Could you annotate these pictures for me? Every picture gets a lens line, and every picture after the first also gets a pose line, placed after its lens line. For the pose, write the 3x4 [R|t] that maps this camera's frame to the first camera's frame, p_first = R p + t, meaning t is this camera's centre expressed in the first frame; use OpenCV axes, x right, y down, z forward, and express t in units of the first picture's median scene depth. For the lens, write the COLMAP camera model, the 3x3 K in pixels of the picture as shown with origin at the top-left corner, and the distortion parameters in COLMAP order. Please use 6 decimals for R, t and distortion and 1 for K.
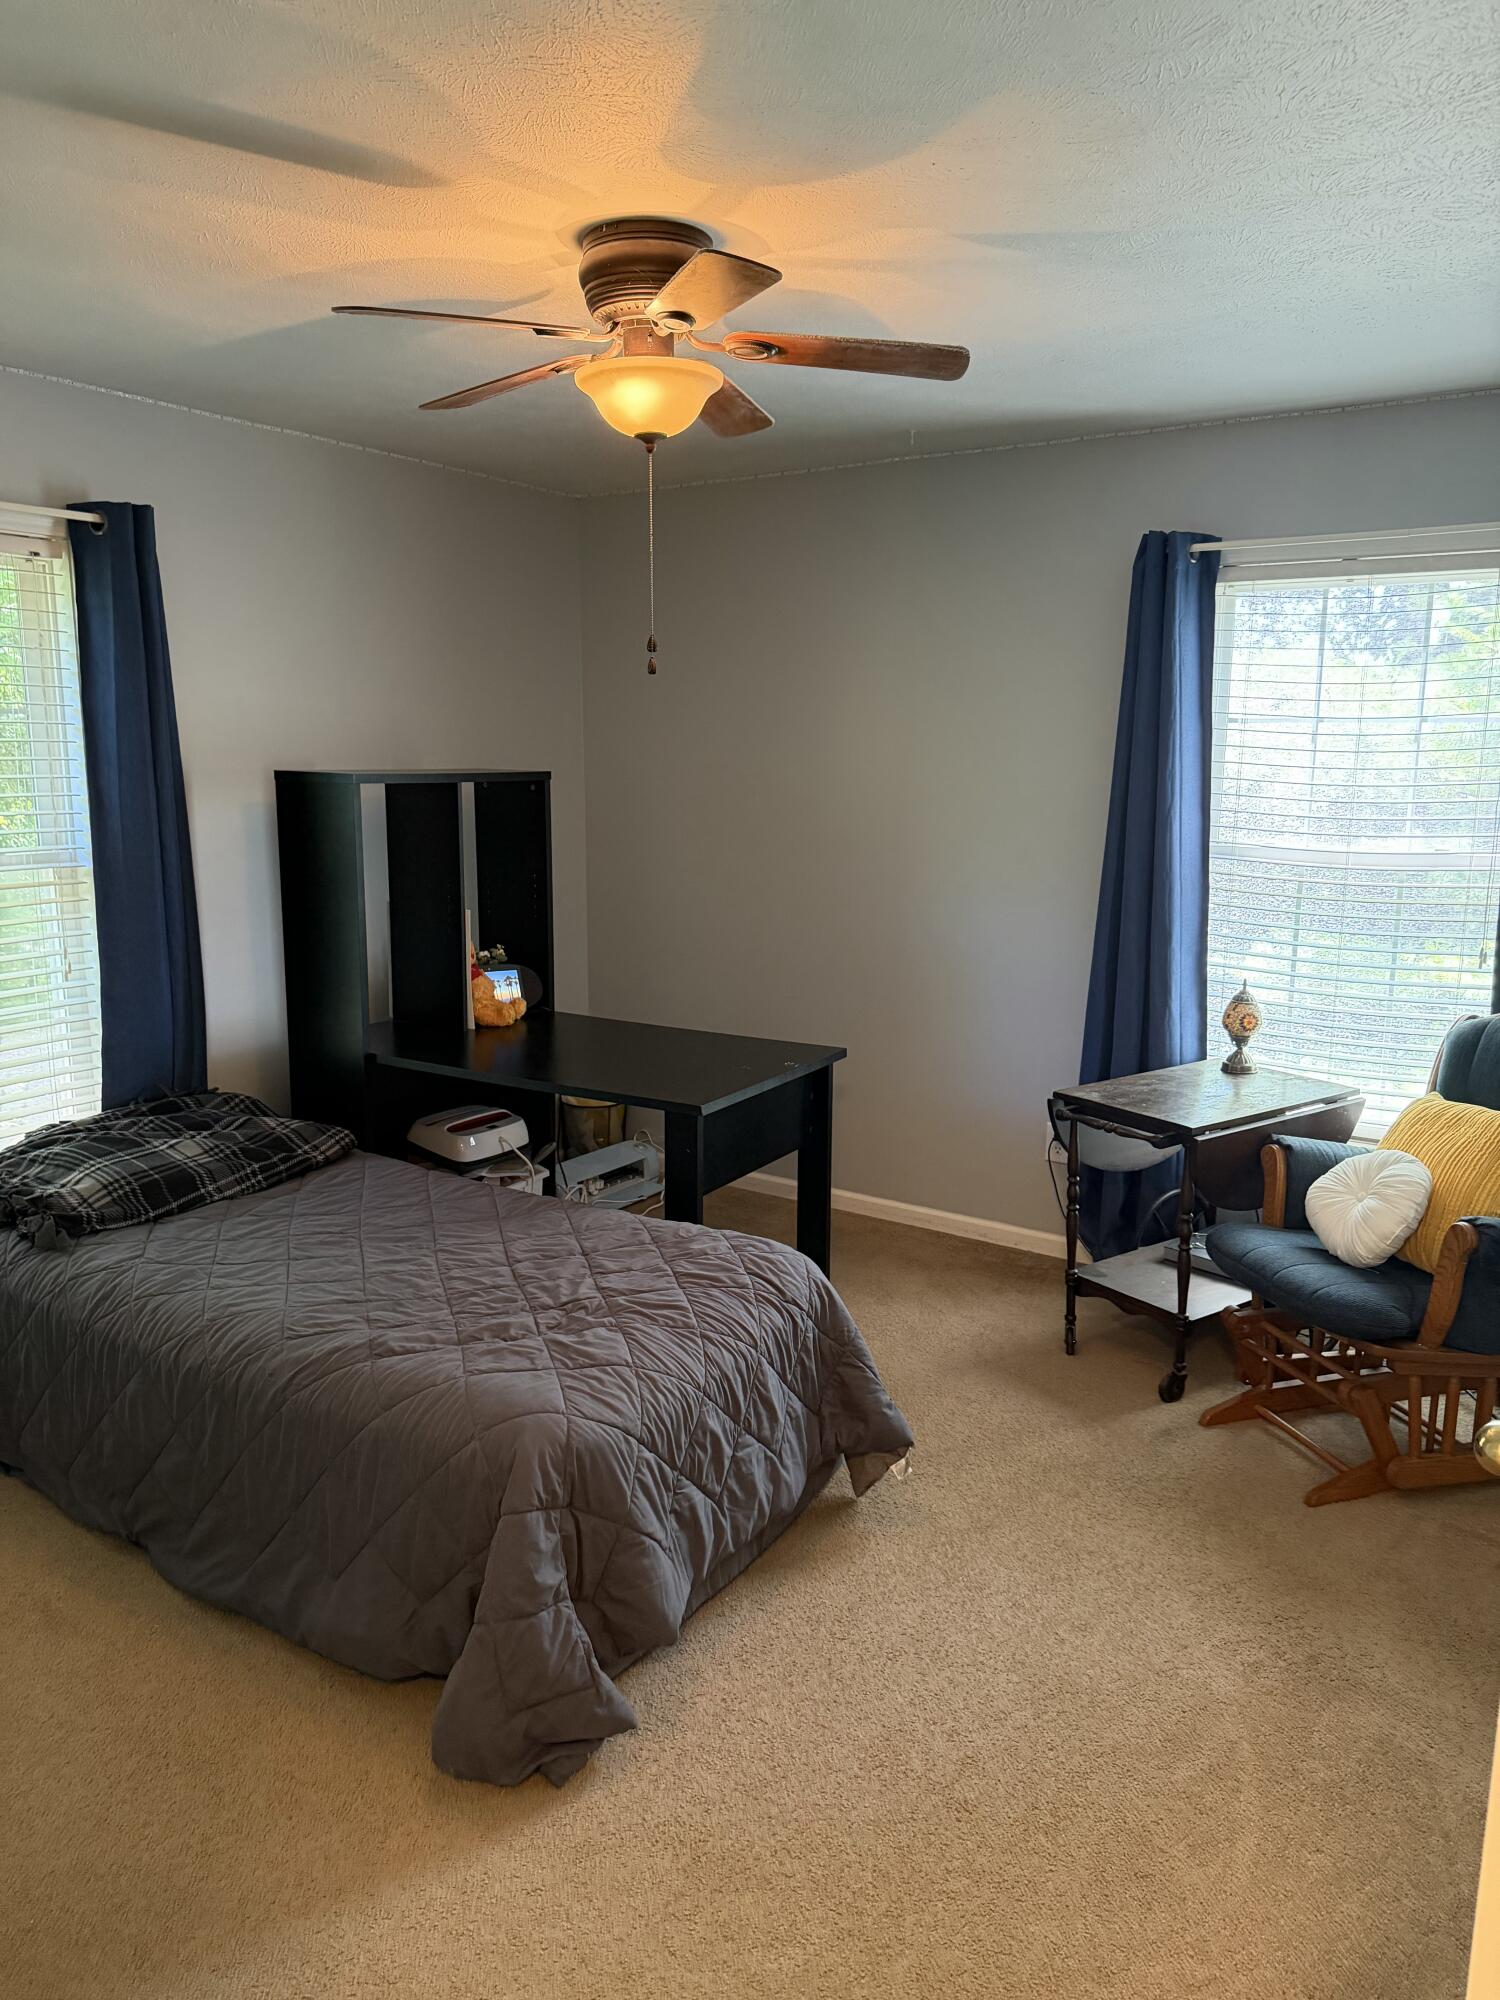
lens RADIAL K [[1397.2, 0, 750.0], [0, 1397.2, 1000.0], [0, 0, 1]] dist [0.143449, -0.203094]
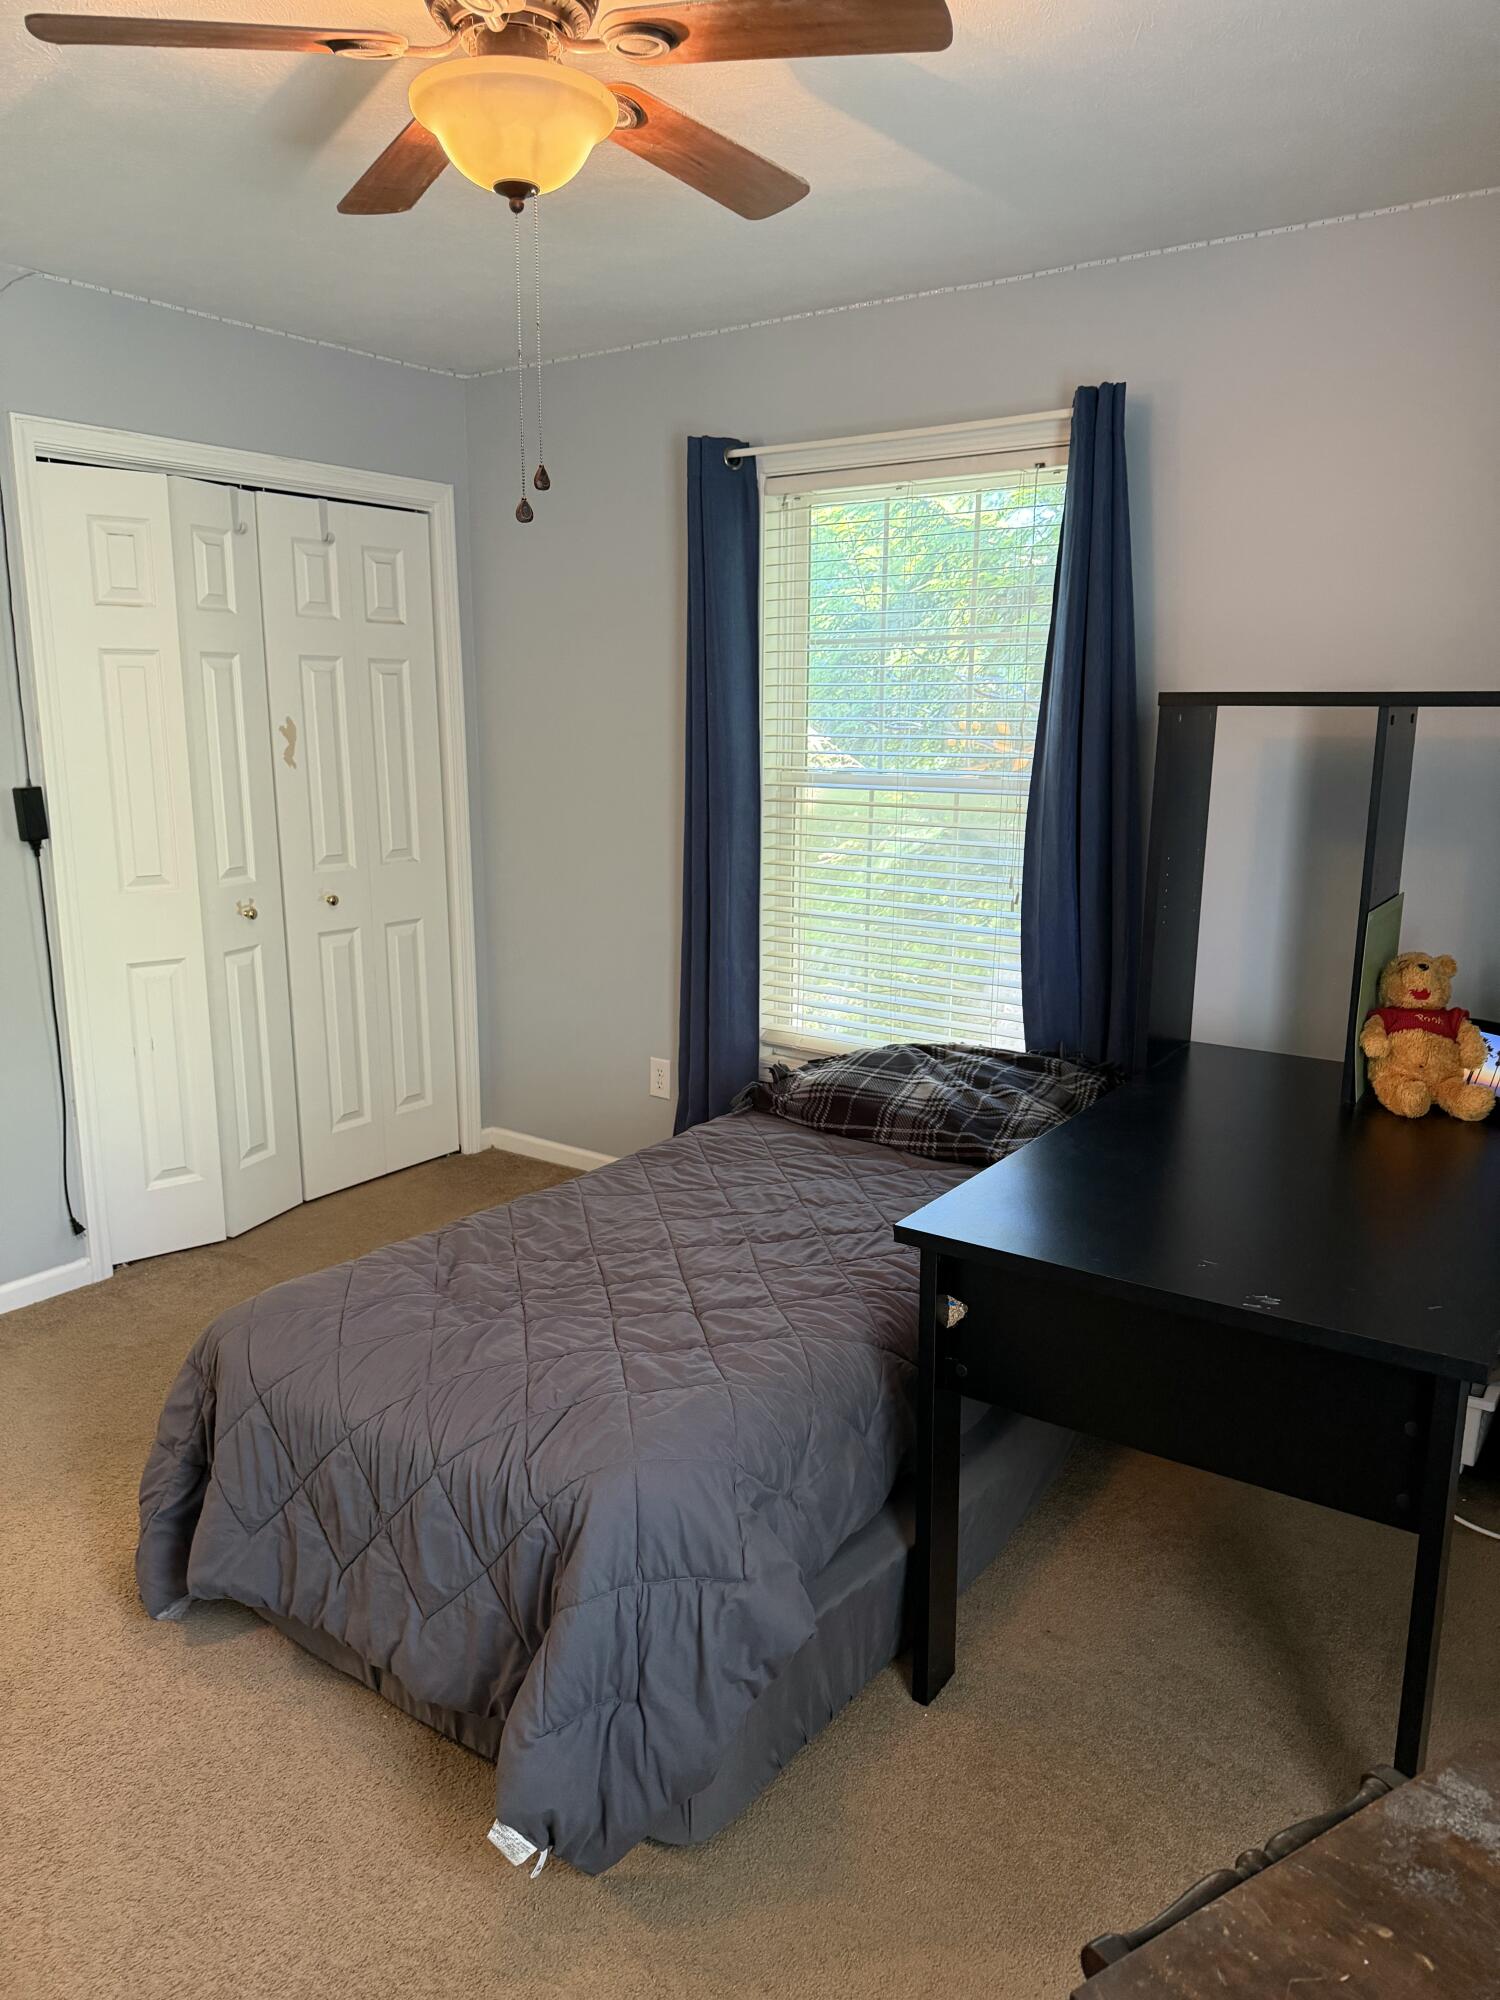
lens RADIAL K [[1397.2, 0, 750.0], [0, 1397.2, 1000.0], [0, 0, 1]] dist [0.143449, -0.203094]
pose [[-0.062386, 0.202372, -0.977320, 0.544106], [-0.179173, 0.961047, 0.210440, -0.137391], [0.981838, 0.188238, -0.023696, 0.933774]]
